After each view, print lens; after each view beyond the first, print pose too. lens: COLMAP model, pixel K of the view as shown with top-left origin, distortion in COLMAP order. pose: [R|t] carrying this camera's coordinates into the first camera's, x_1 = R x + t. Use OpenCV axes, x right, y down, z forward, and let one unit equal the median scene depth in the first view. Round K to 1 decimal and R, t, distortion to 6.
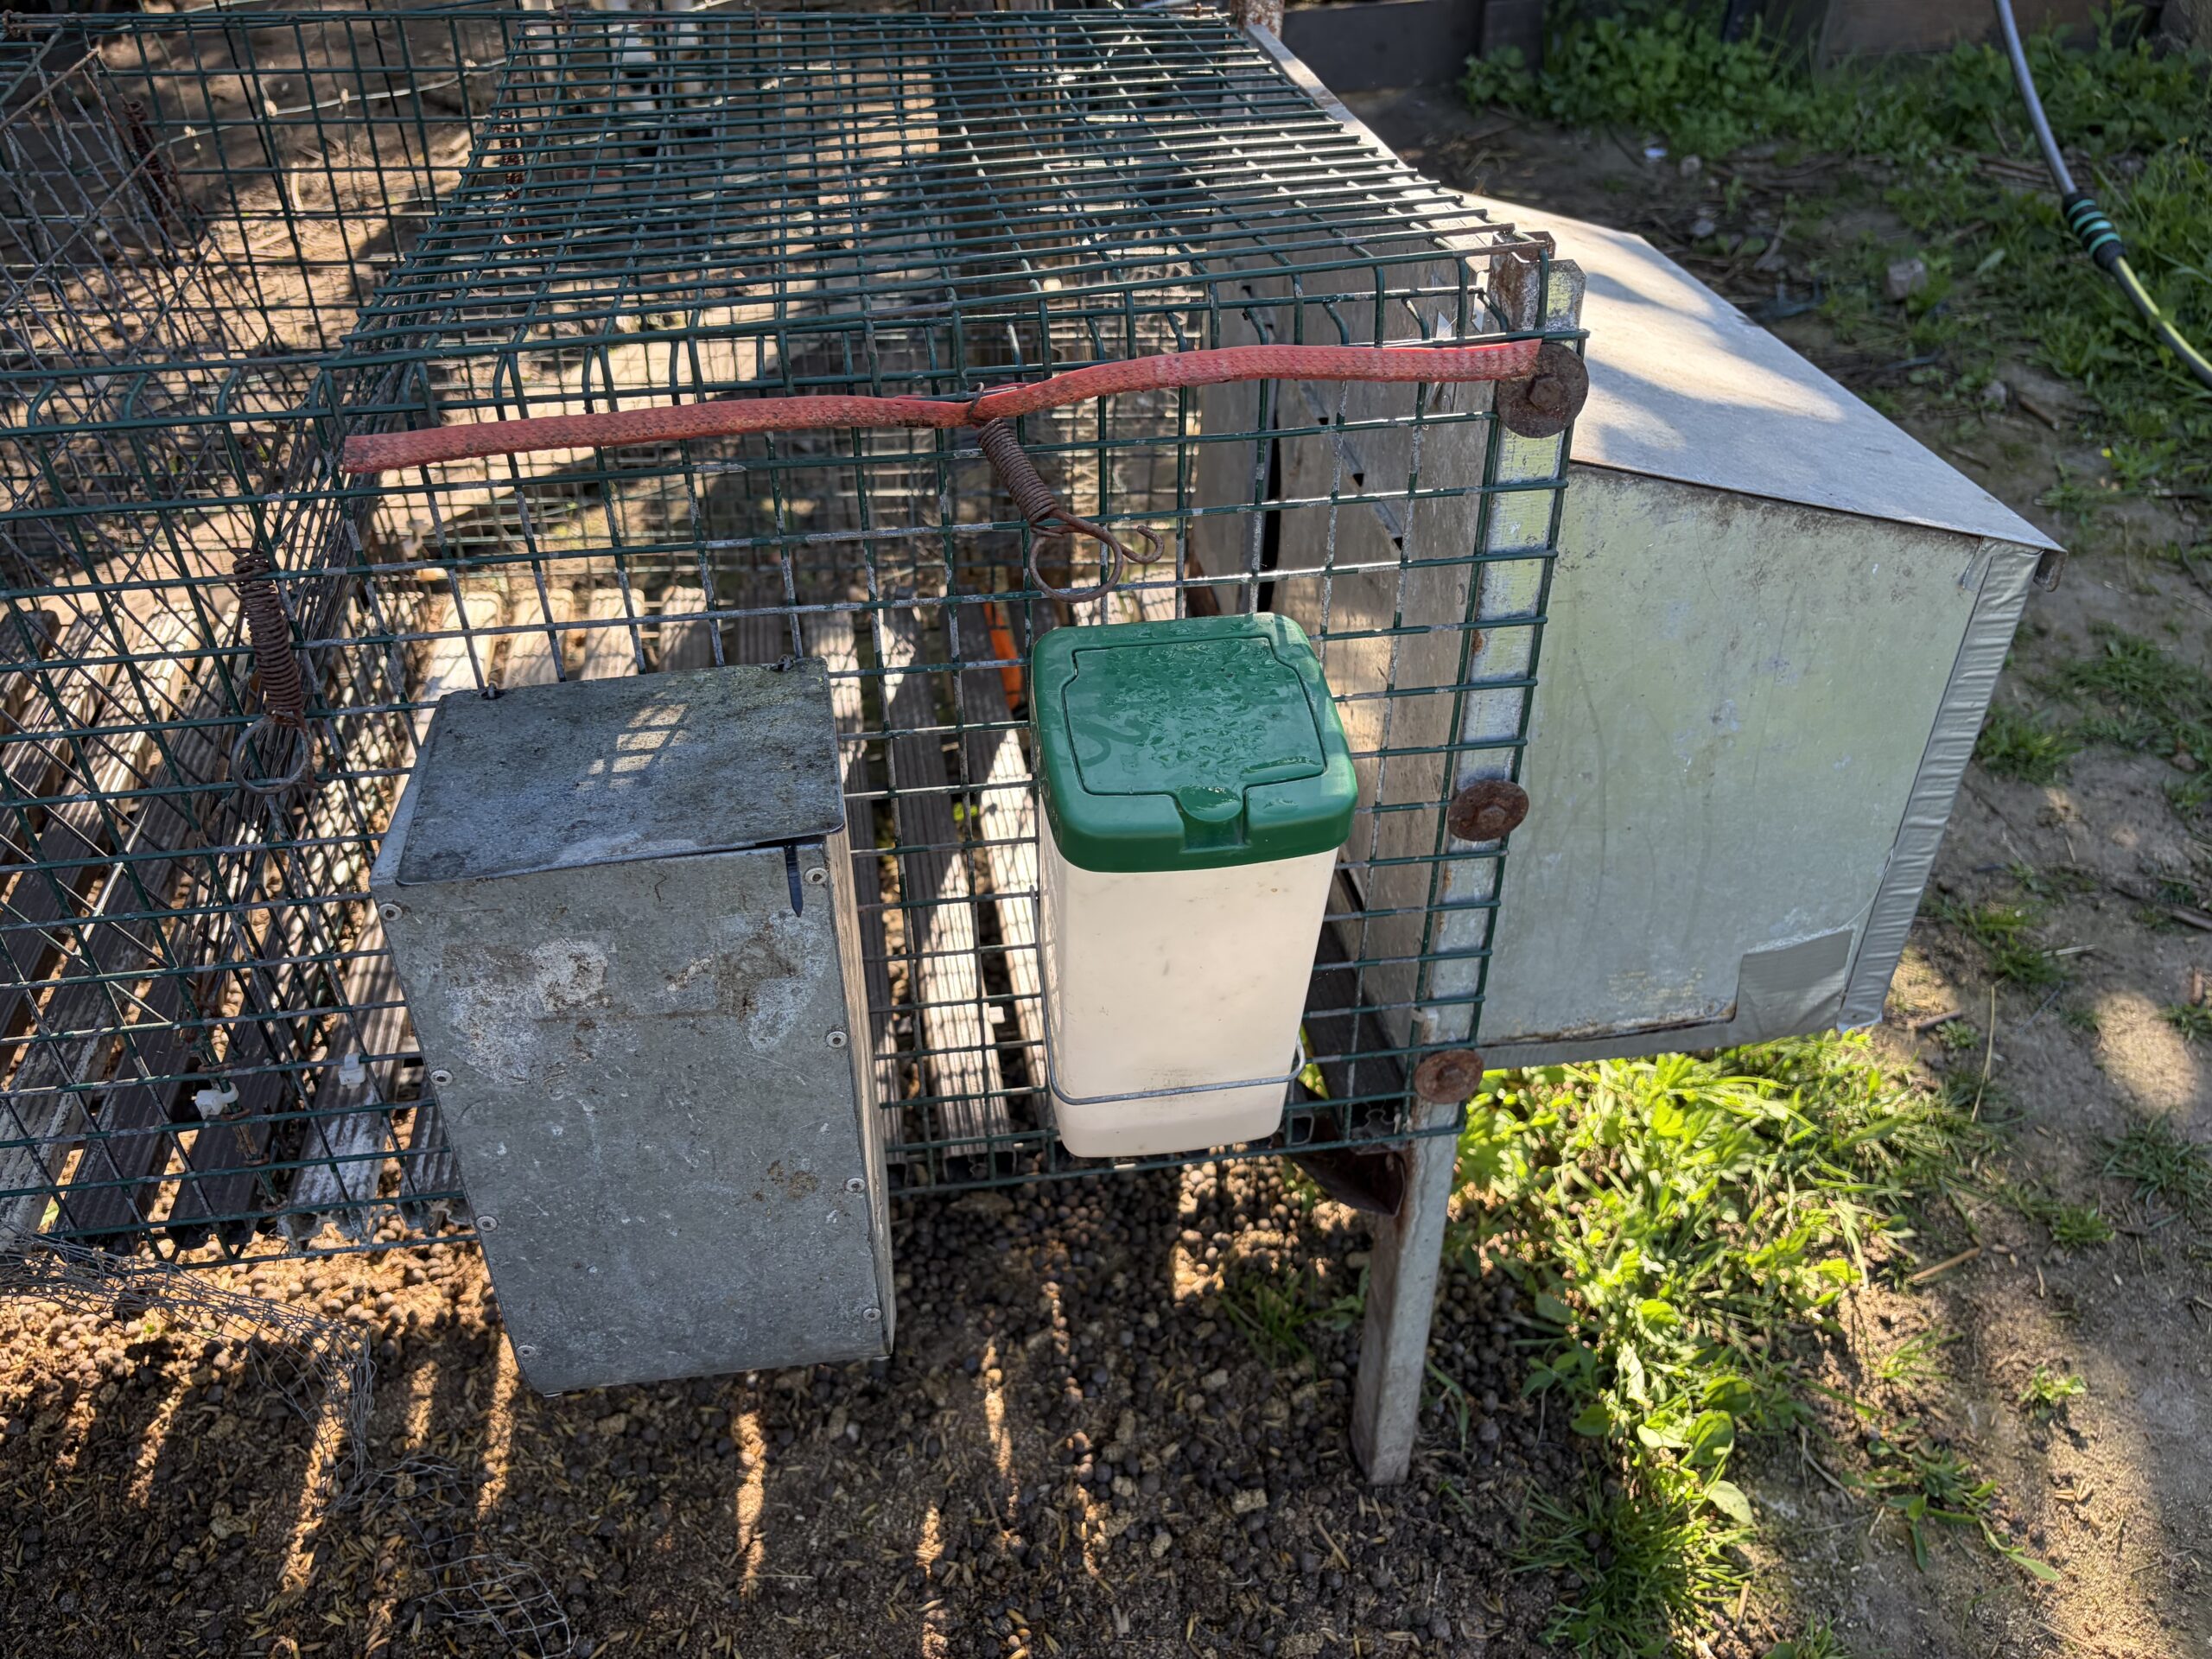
lens RADIAL K [[1723.5, 0, 1104.2], [0, 1723.5, 841.8], [0, 0, 1]] dist [0.032358, -0.040224]
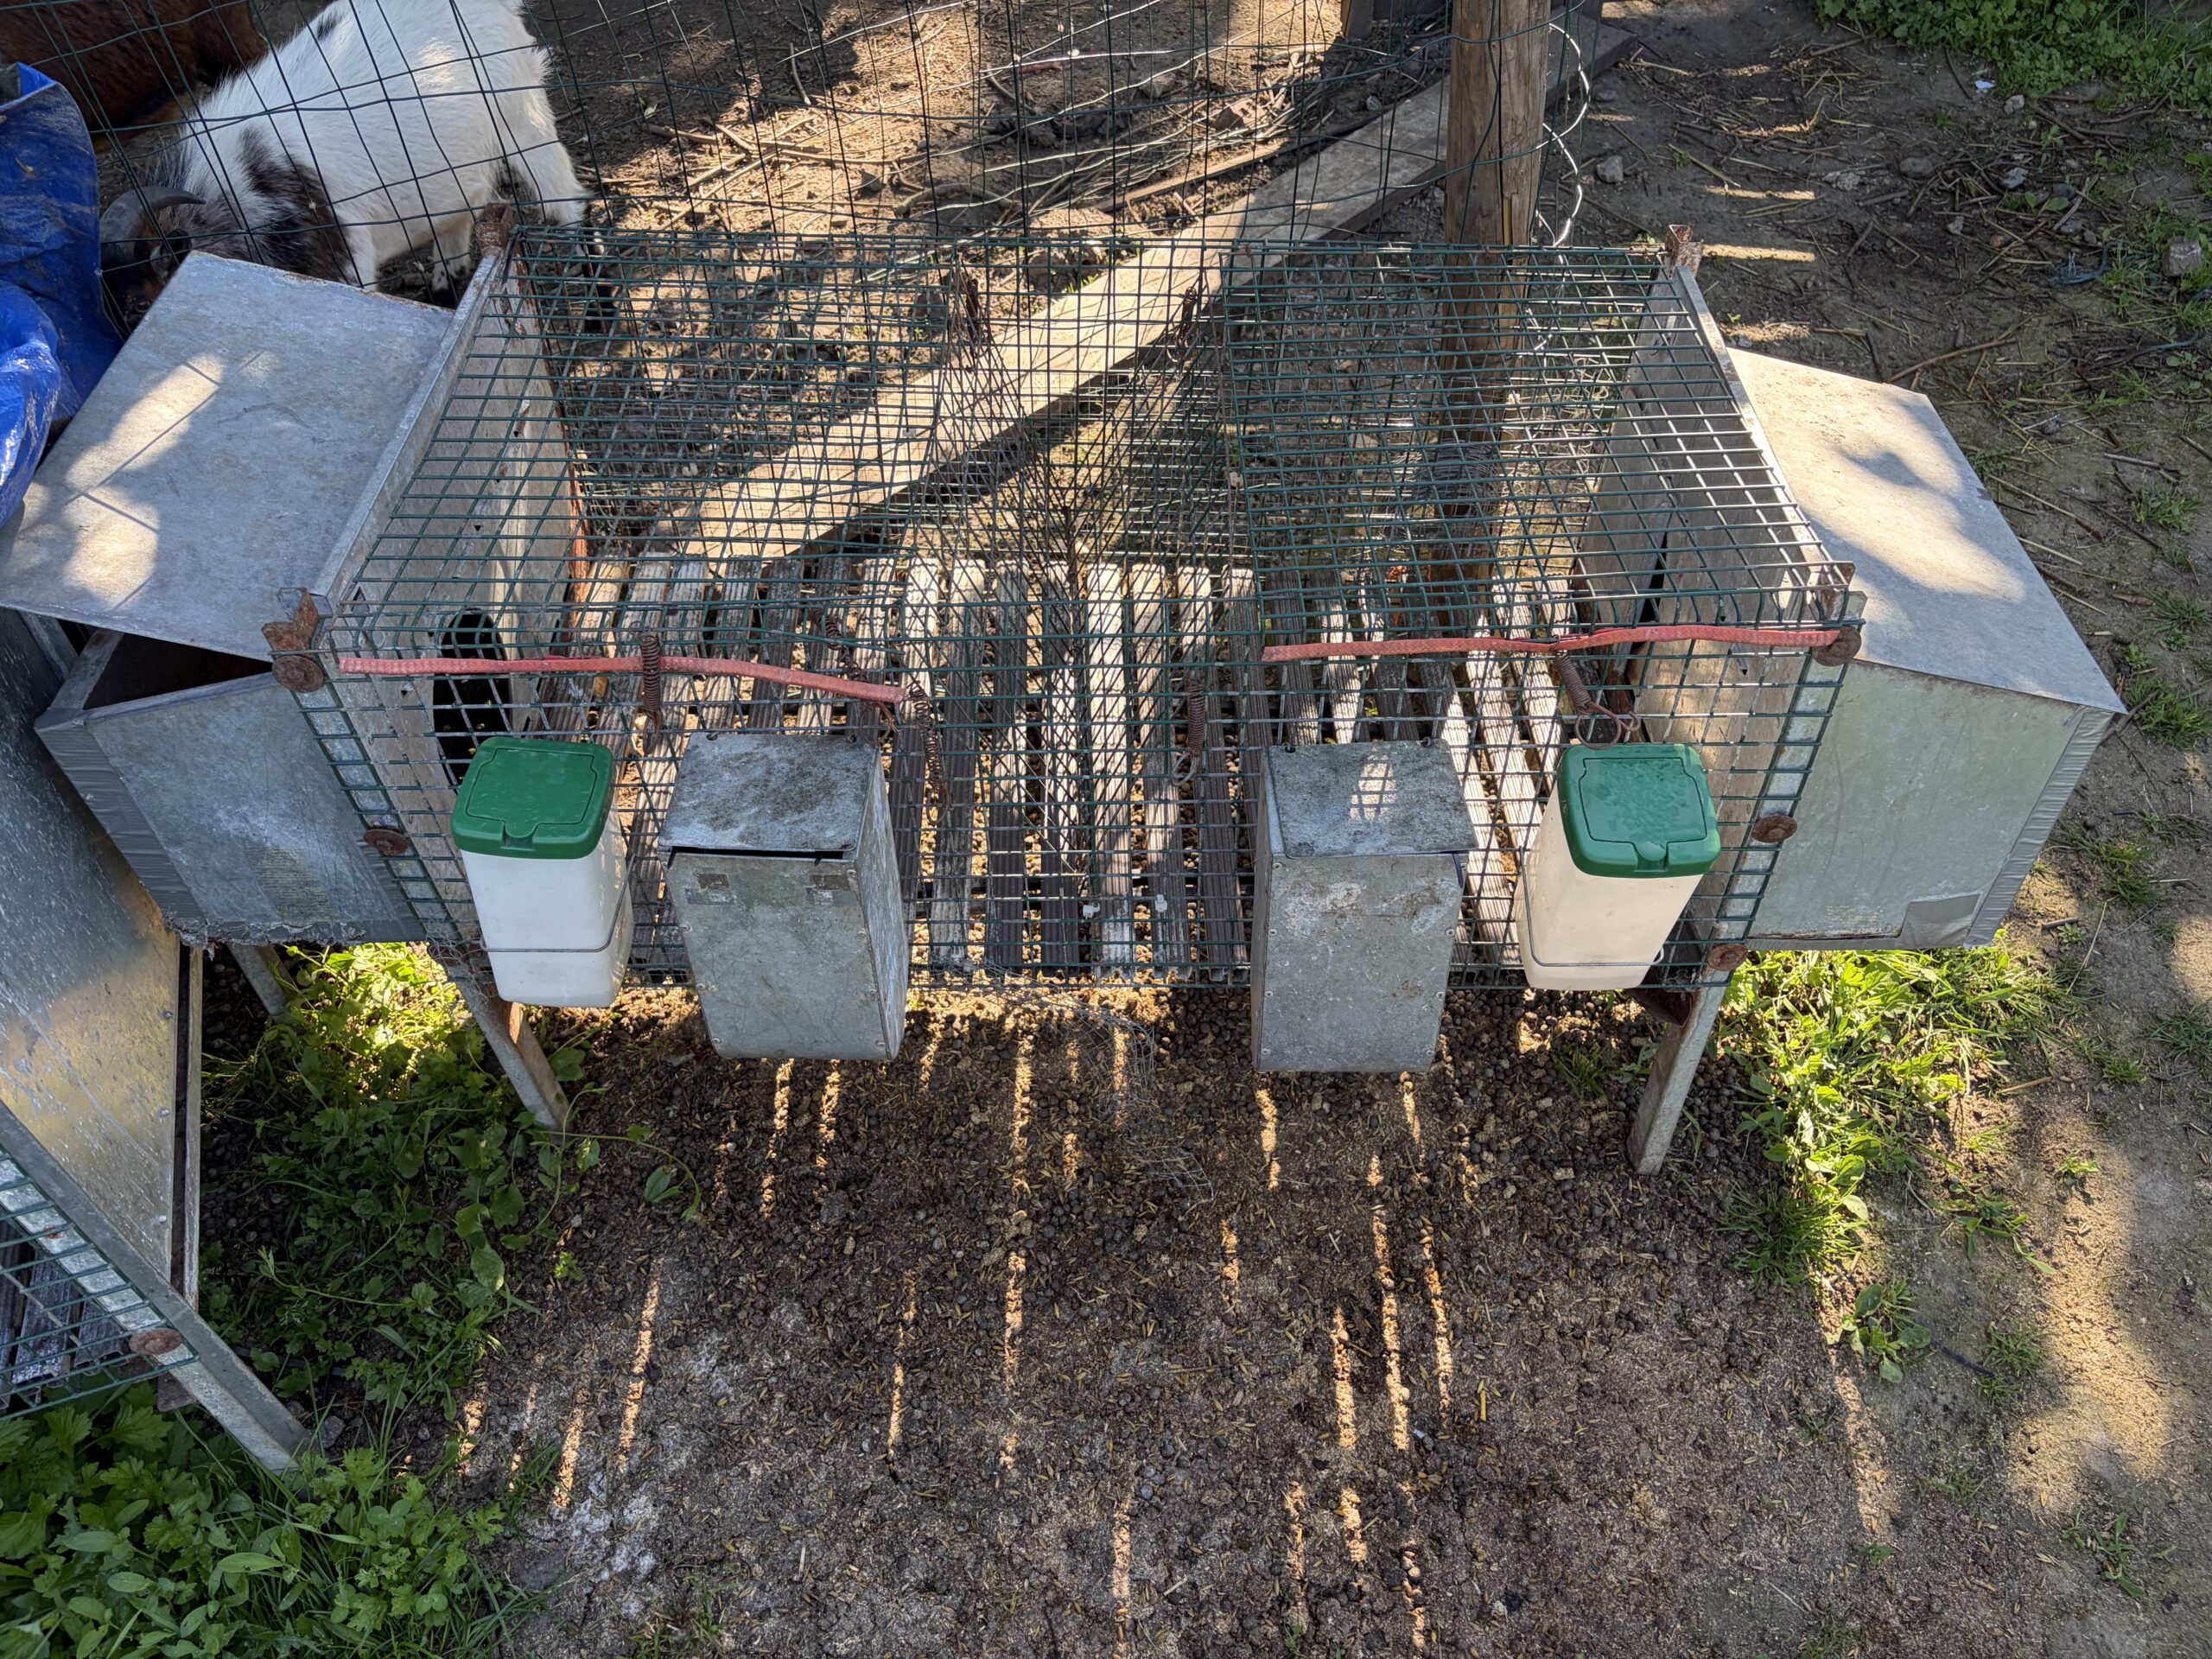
lens RADIAL K [[1723.5, 0, 1101.0], [0, 1723.5, 845.2], [0, 0, 1]] dist [0.032358, -0.040224]
pose [[0.989471, 0.096373, -0.107978, -0.204441], [-0.077210, 0.982519, 0.169397, -0.181555], [0.122416, -0.159277, 0.979615, -0.642777]]
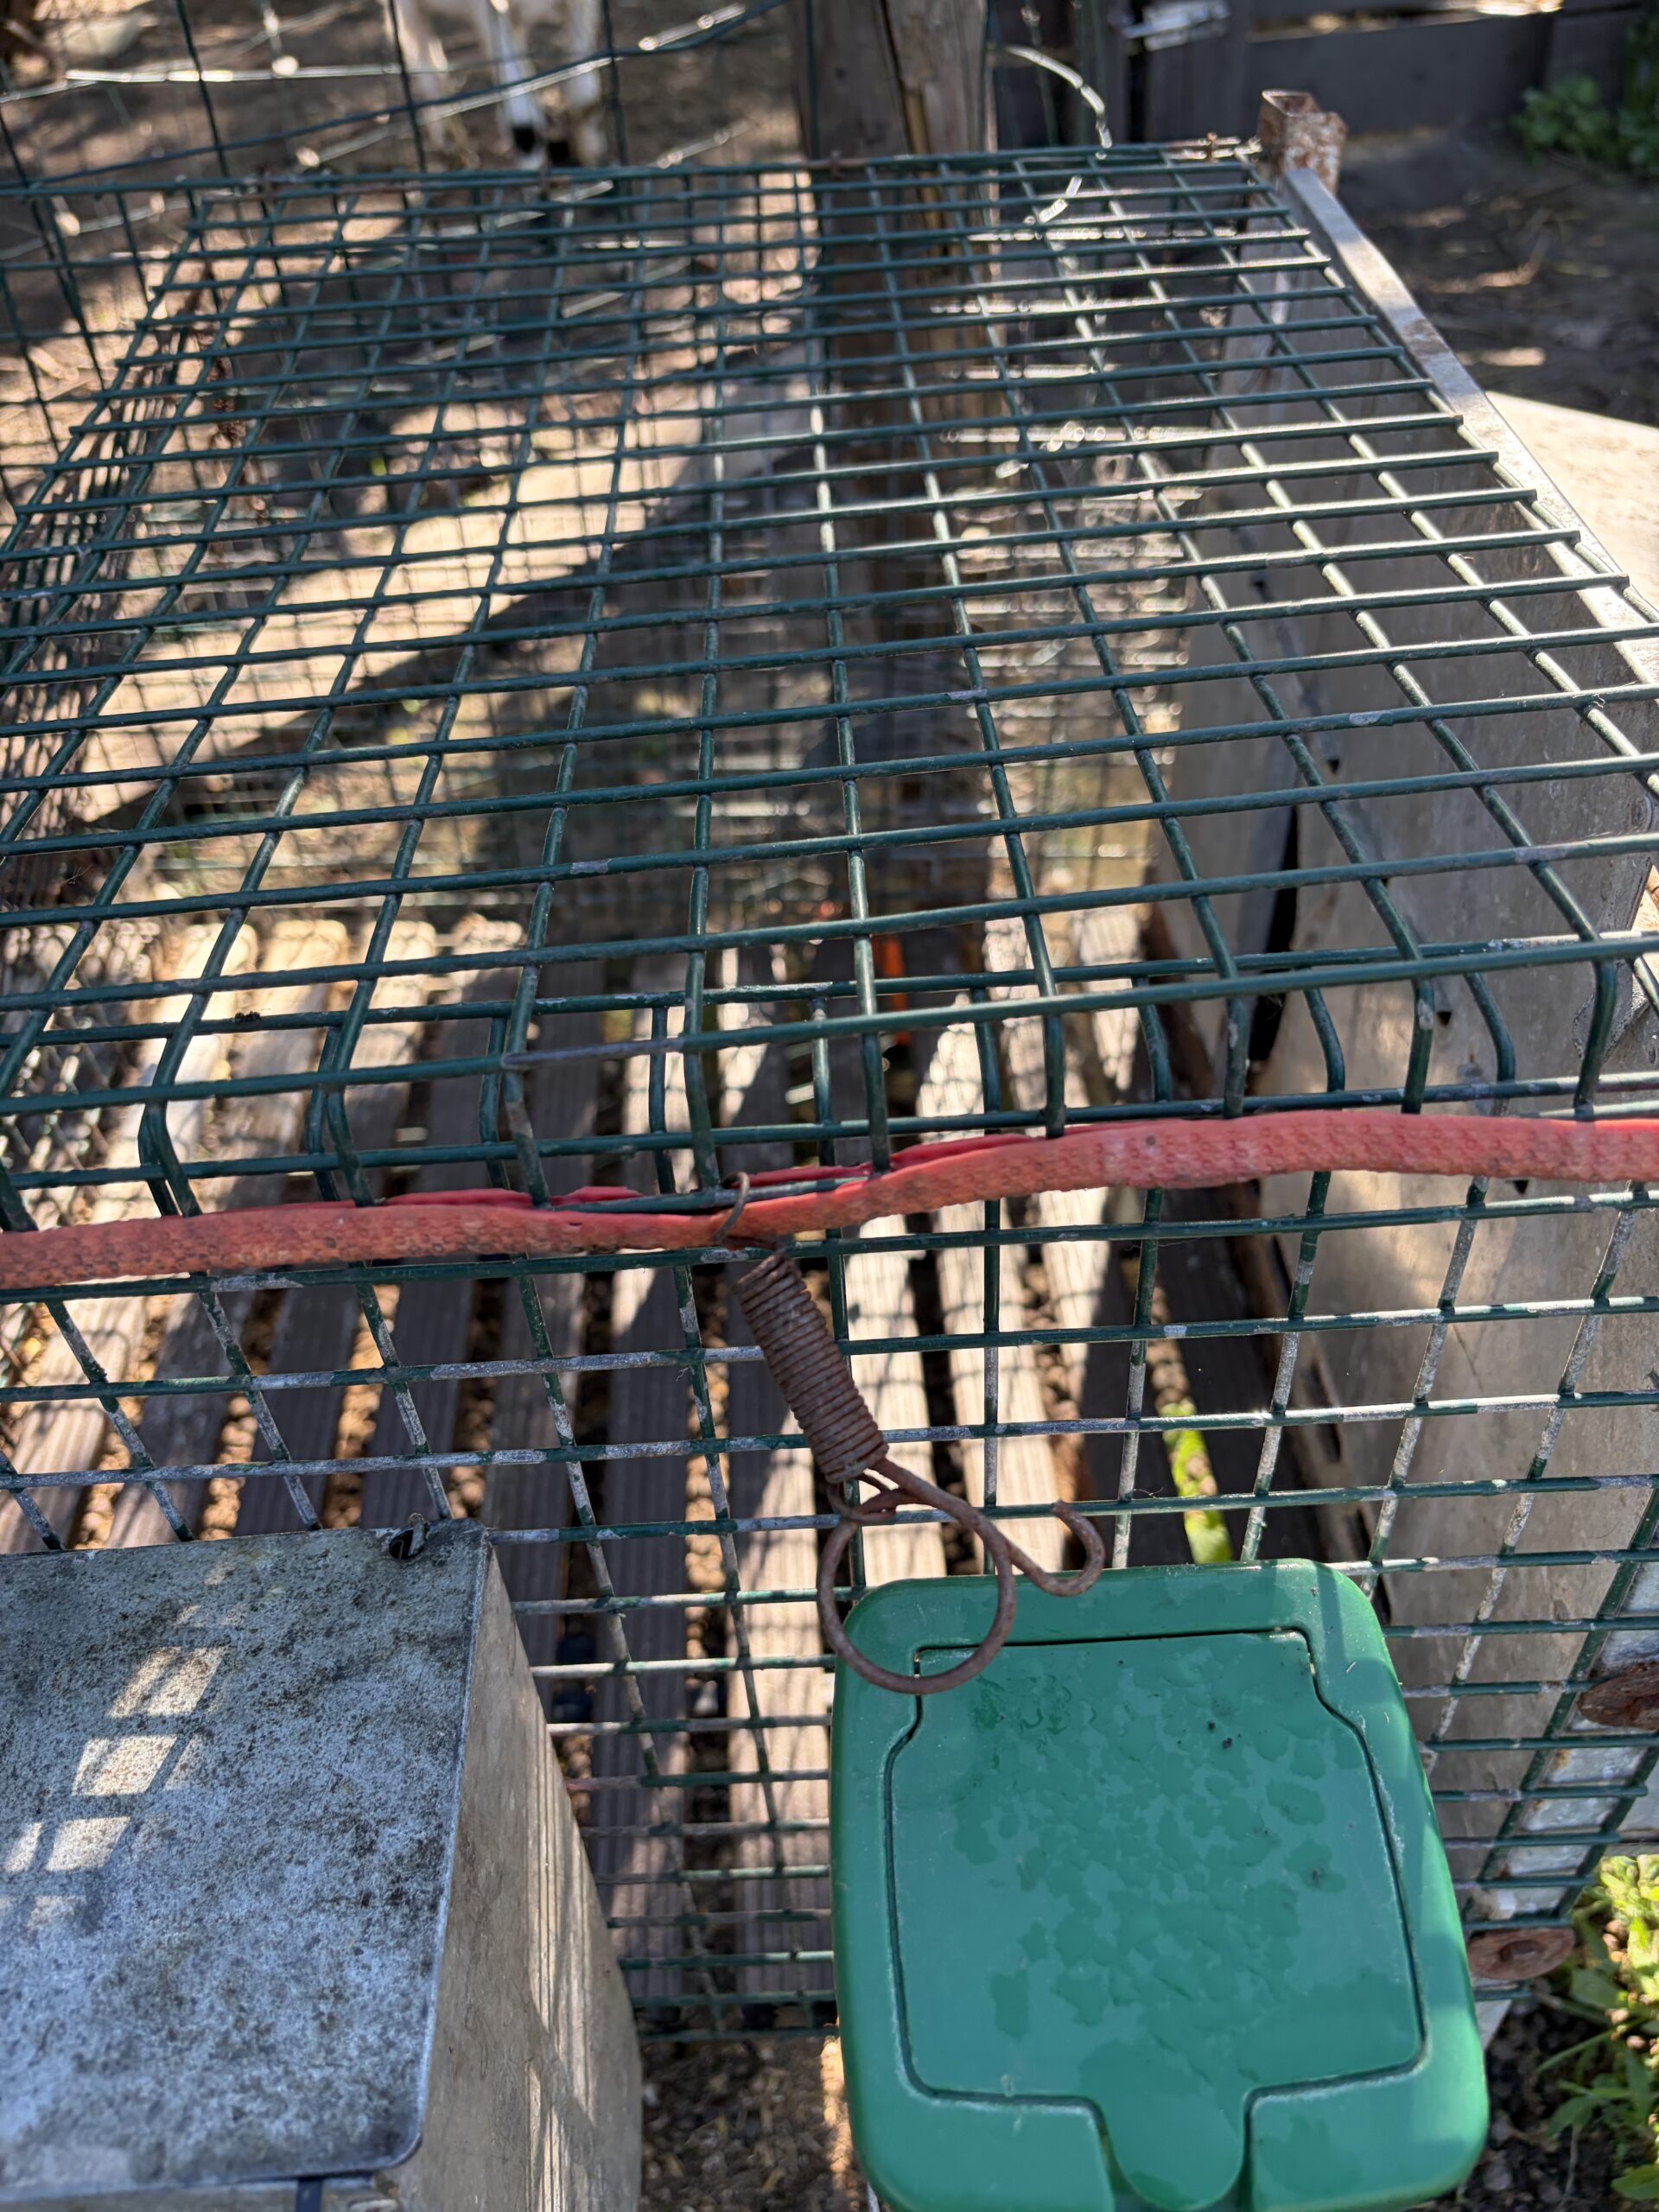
lens RADIAL K [[1723.5, 0, 828.7], [0, 1723.5, 1115.0], [0, 0, 1]] dist [0.032358, -0.040224]
pose [[0.992076, 0.046468, -0.116733, 0.004812], [-0.031906, 0.991812, 0.123659, -0.191351], [0.121523, -0.118955, 0.985435, 0.291367]]
